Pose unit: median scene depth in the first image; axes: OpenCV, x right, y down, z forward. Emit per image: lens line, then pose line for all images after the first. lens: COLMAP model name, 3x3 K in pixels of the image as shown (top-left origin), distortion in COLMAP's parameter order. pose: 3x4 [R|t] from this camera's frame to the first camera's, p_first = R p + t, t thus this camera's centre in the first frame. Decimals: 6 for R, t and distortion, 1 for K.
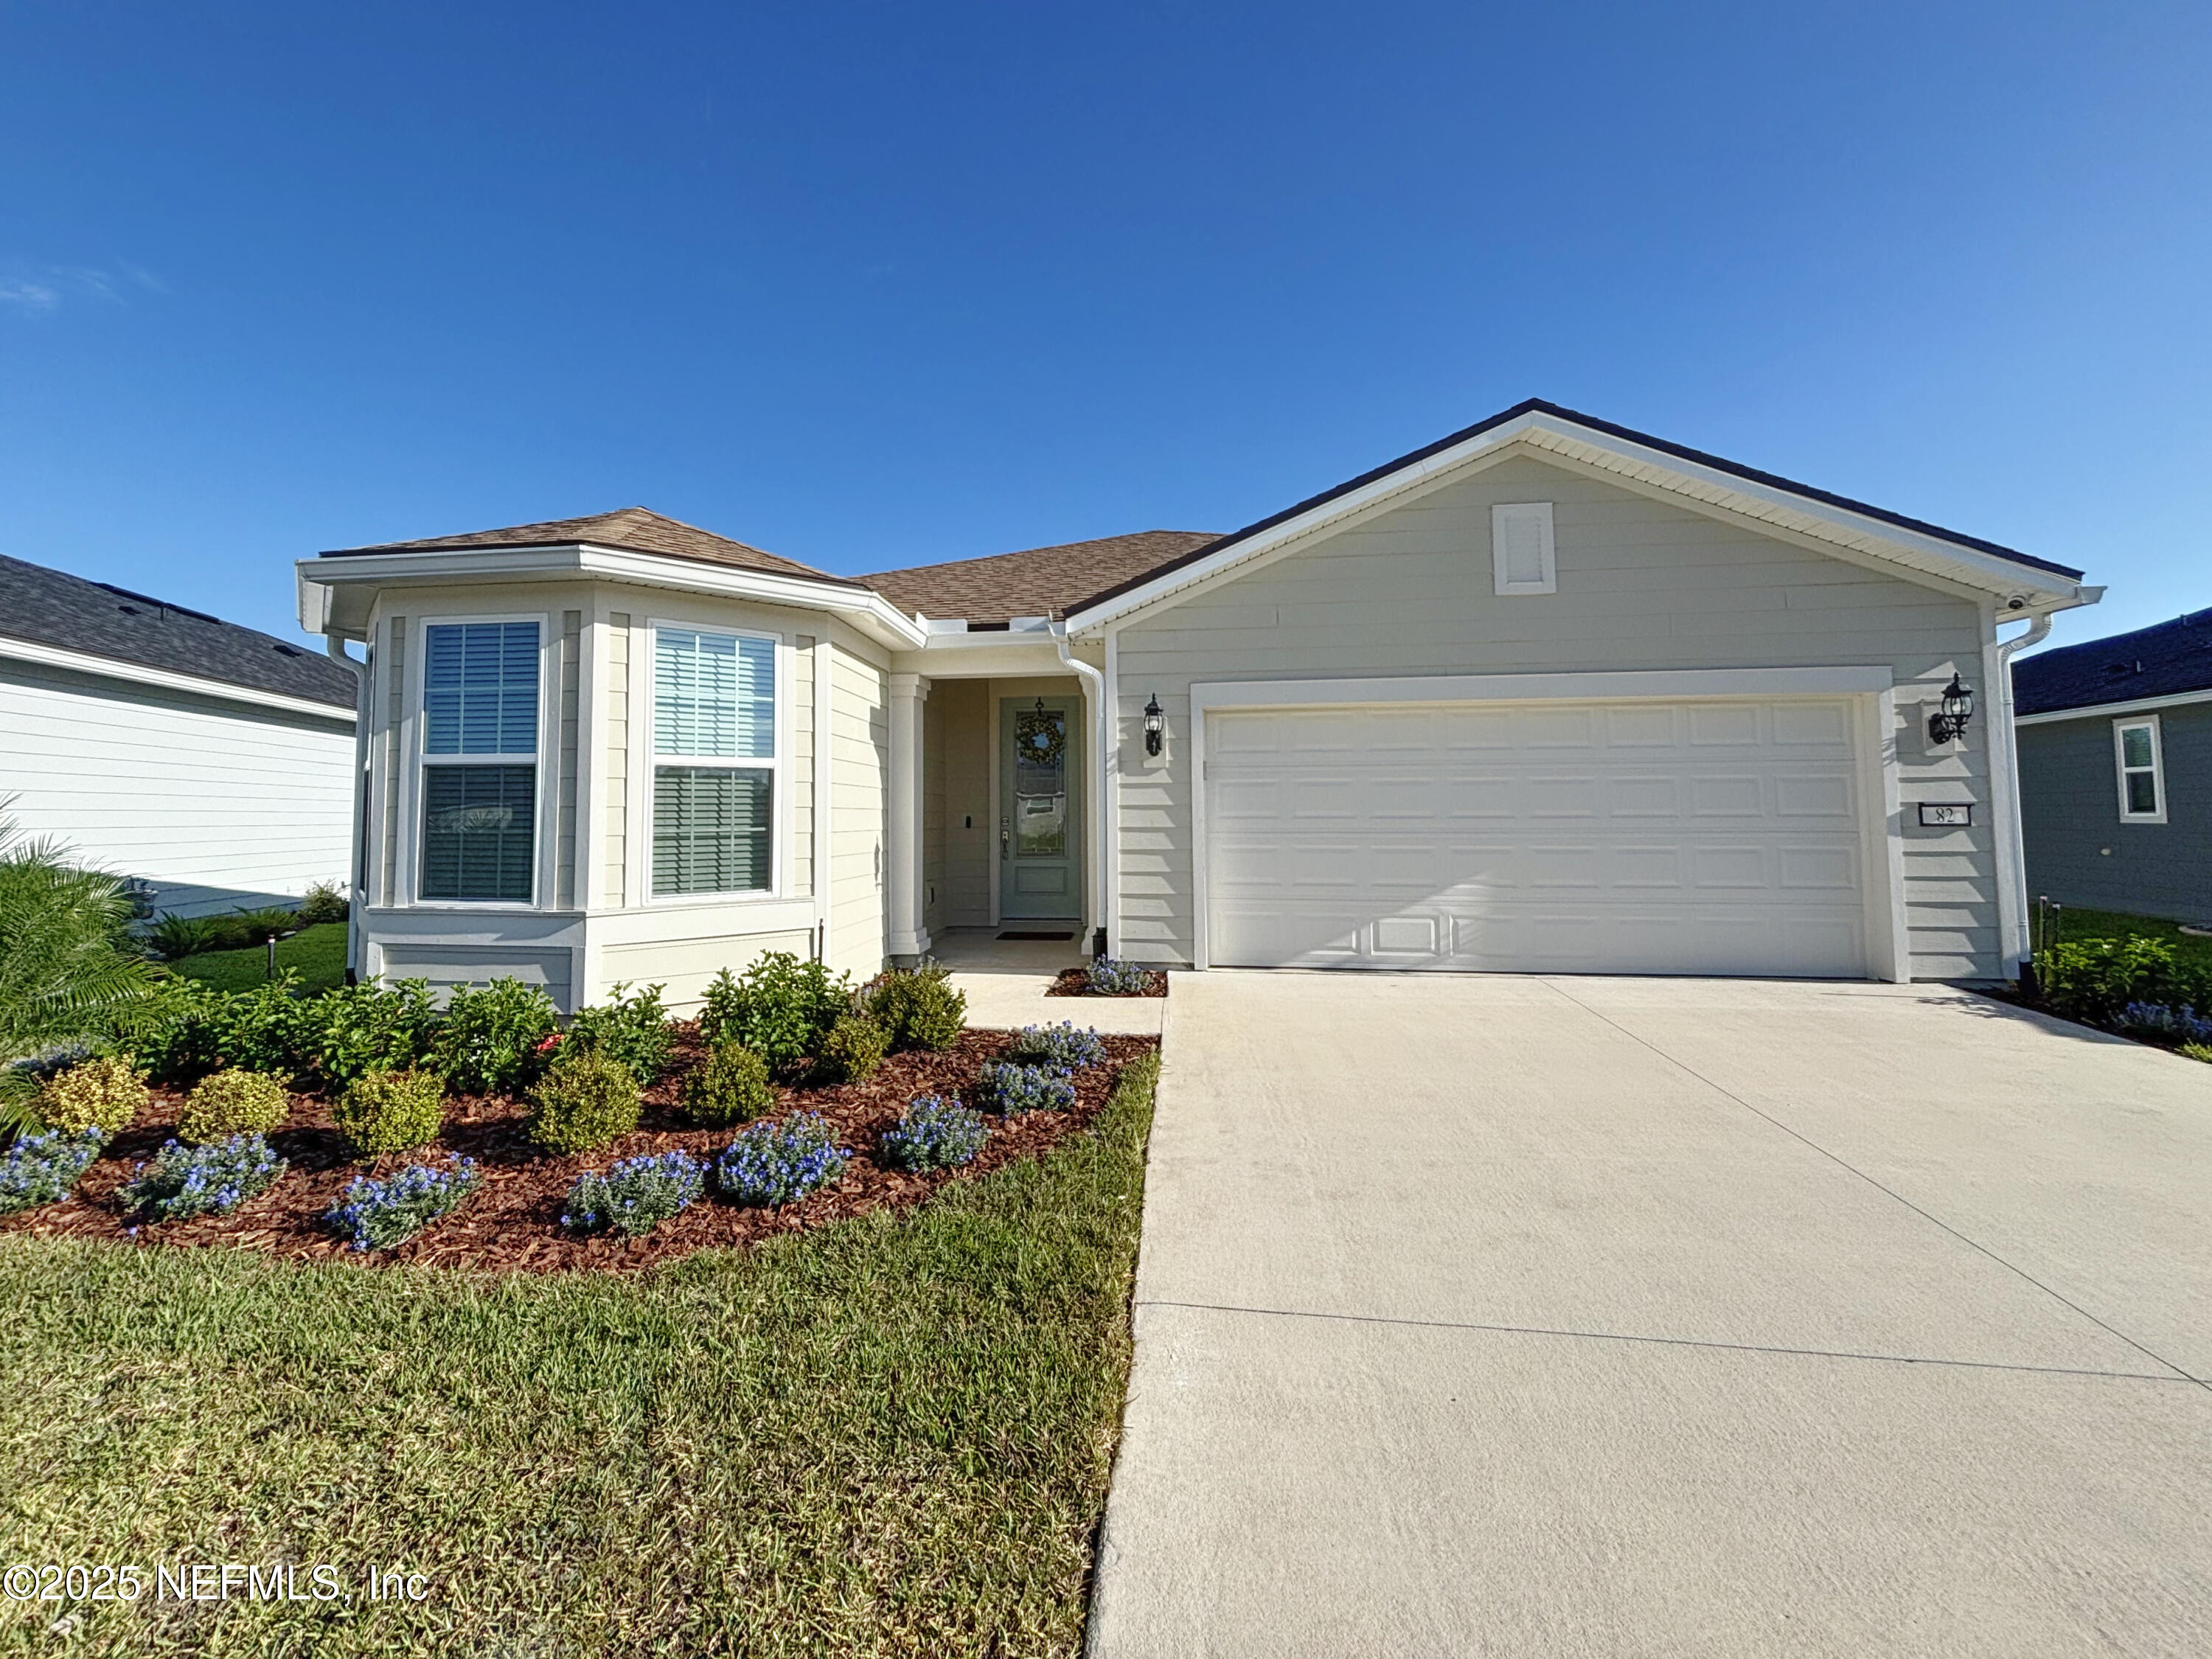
lens RADIAL K [[953.8, 0, 1035.5], [0, 953.8, 772.1], [0, 0, 1]] dist [-0.000764, 0.001383]
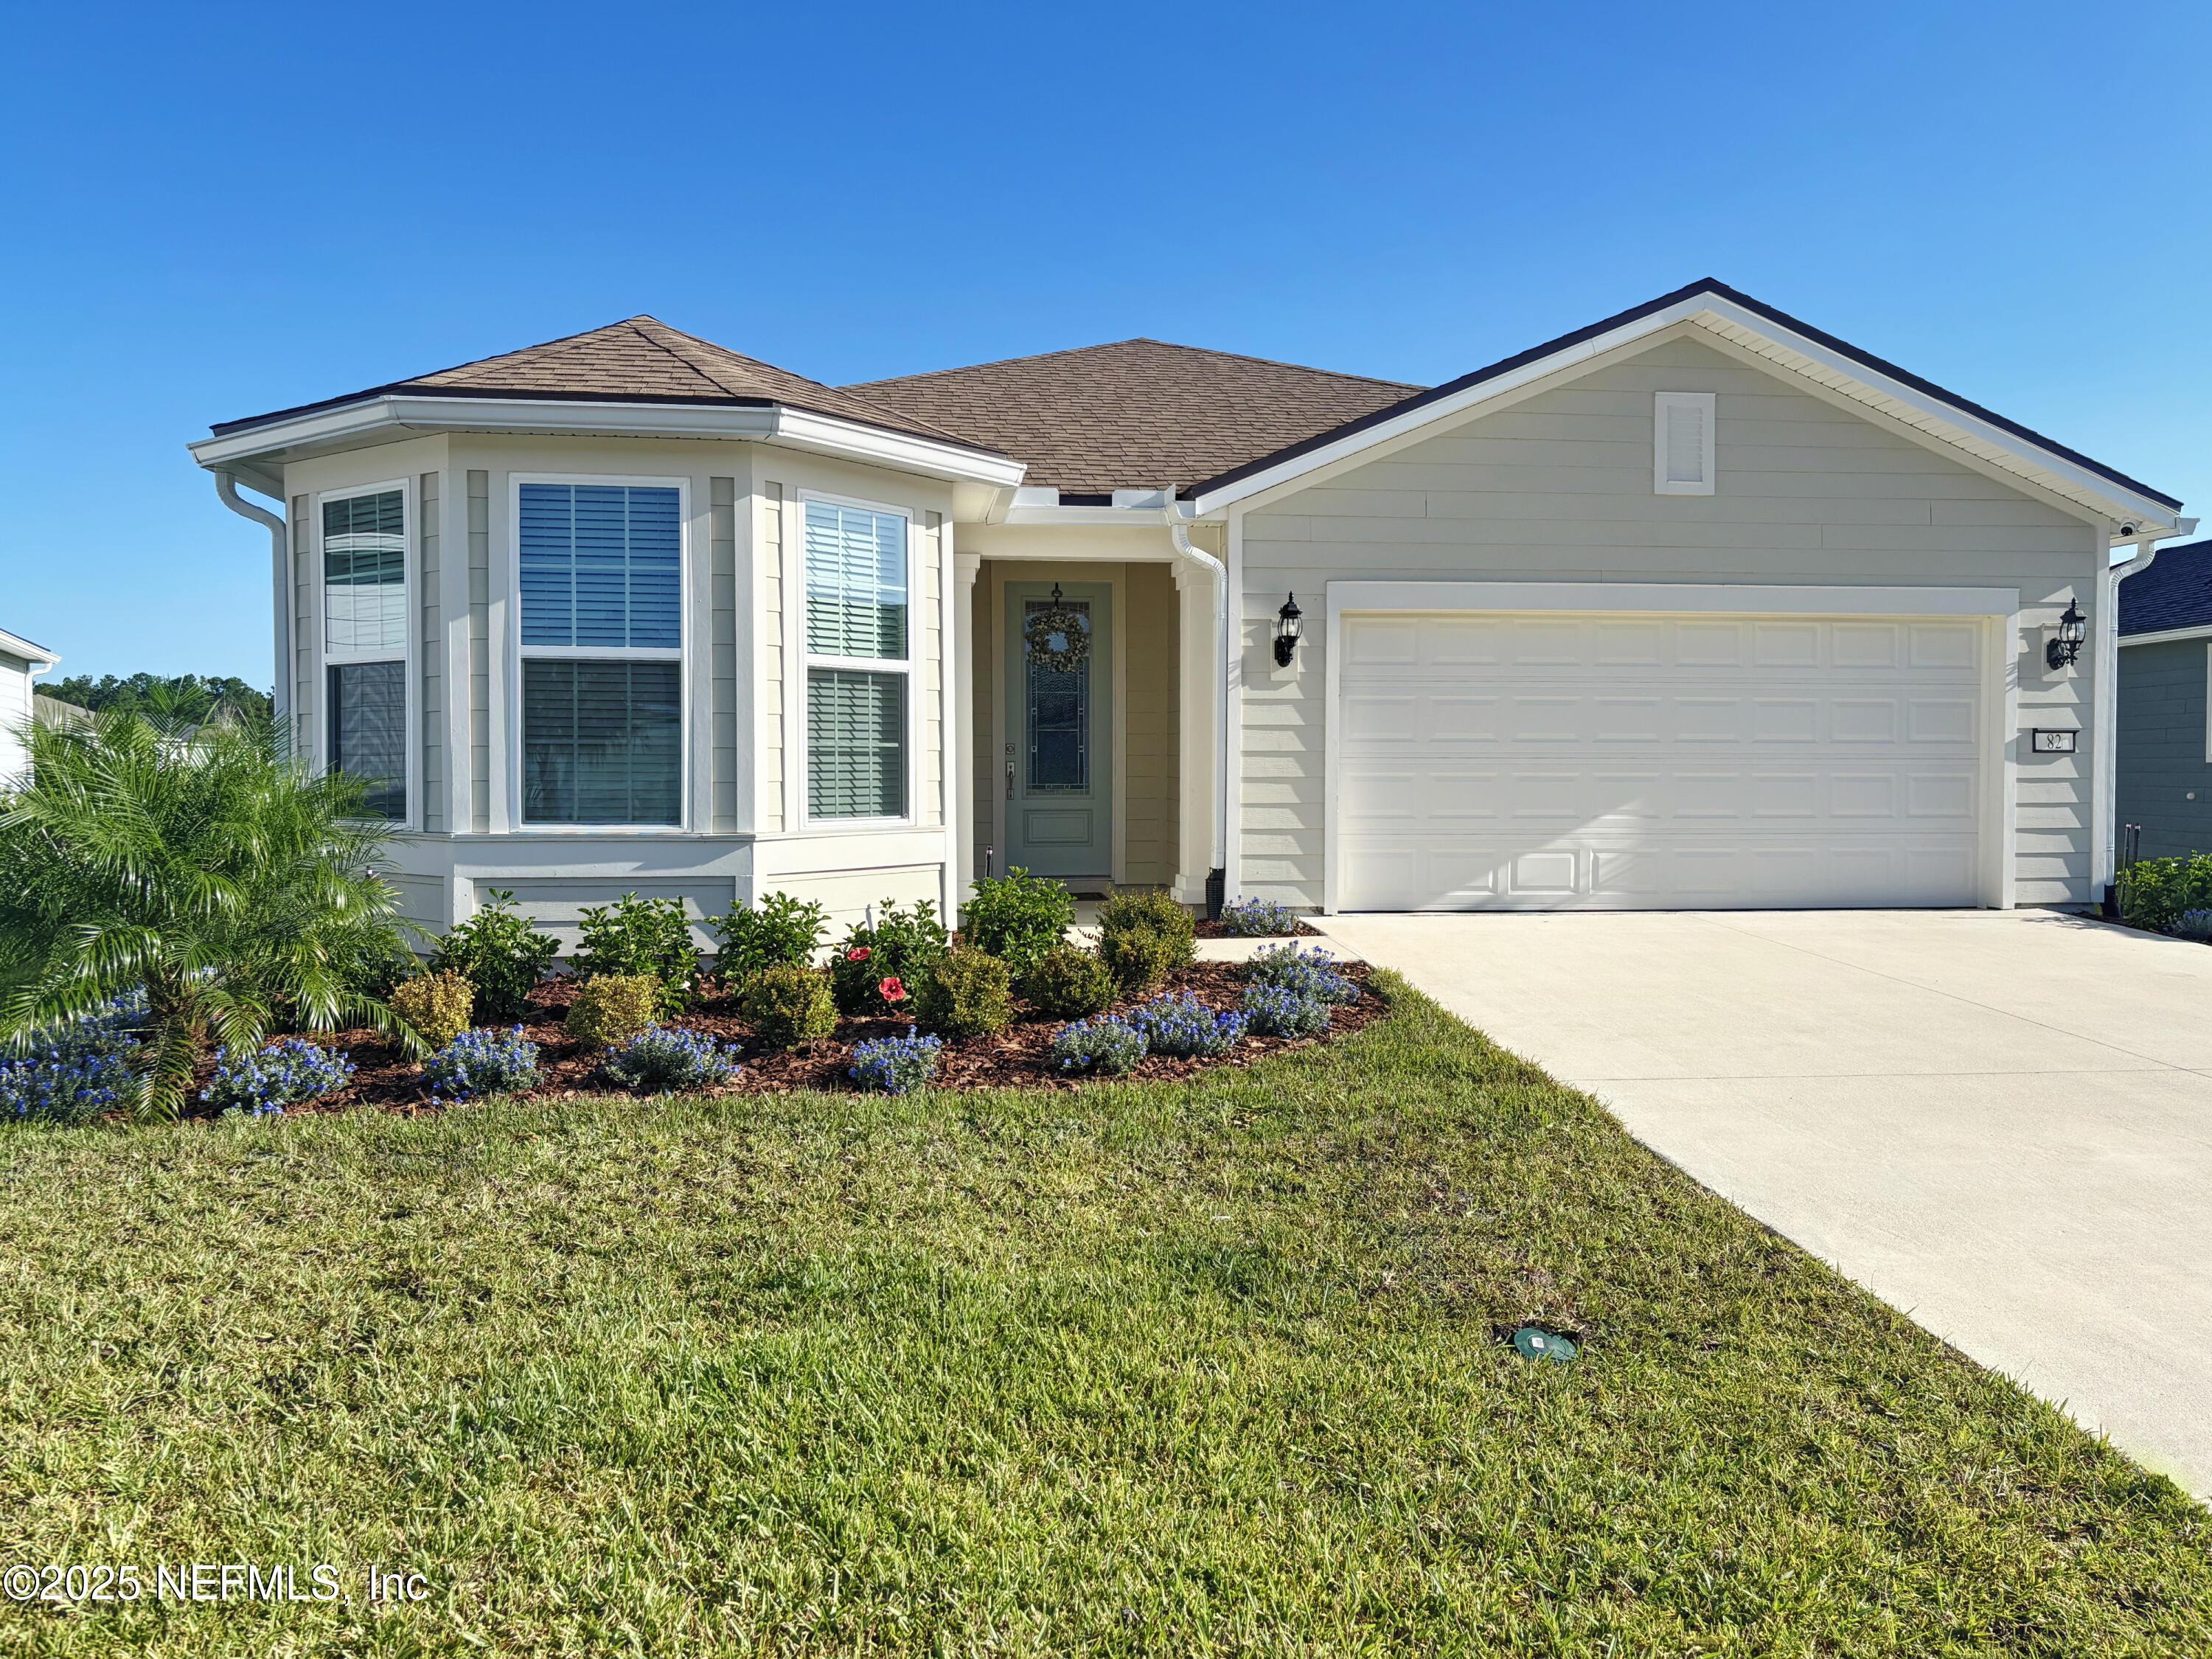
lens RADIAL K [[1671.9, 0, 1105.0], [0, 1671.9, 836.1], [0, 0, 1]] dist [0.026076, -0.011841]
pose [[0.965863, -0.005500, 0.258997, -0.447740], [-0.016867, 0.996318, 0.084059, 0.012238], [-0.258505, -0.085558, 0.962214, -0.432688]]
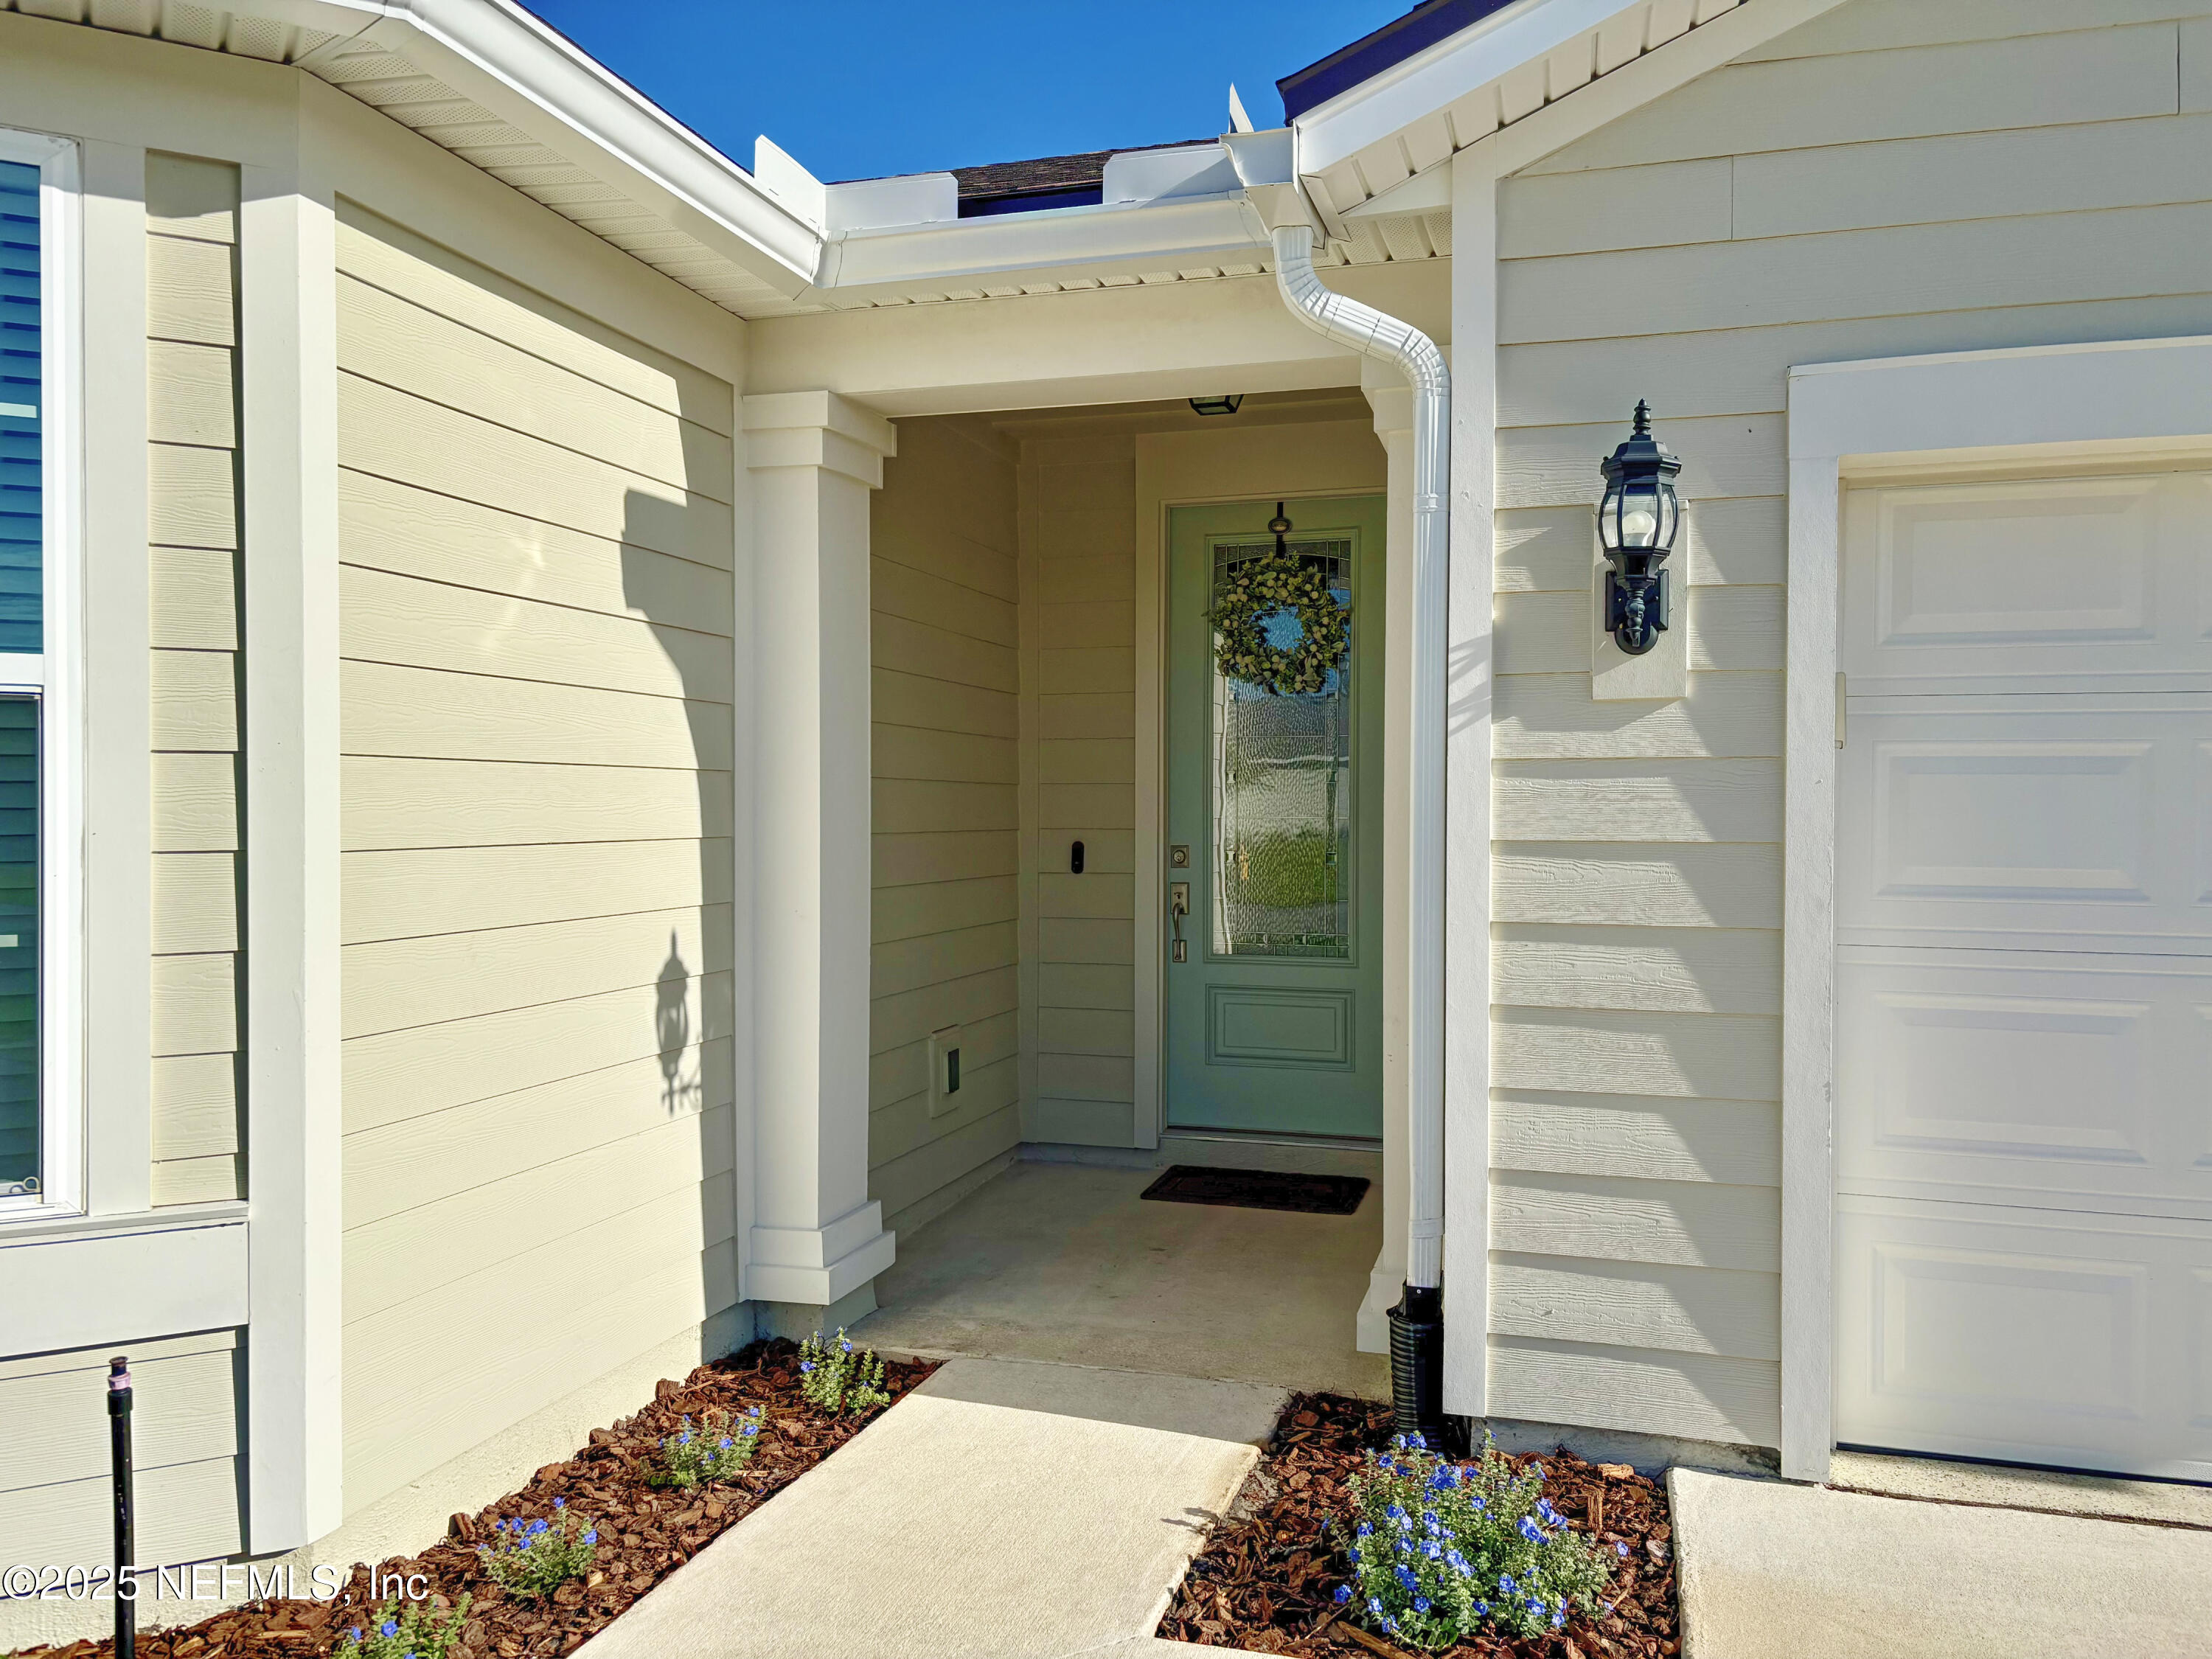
lens RADIAL K [[1671.9, 0, 1098.8], [0, 1671.9, 827.6], [0, 0, 1]] dist [0.026076, -0.011841]
pose [[0.987206, 0.010658, -0.159093, 0.057541], [-0.000801, 0.998082, 0.061894, 0.002945], [0.159447, -0.060975, 0.985322, 0.564542]]
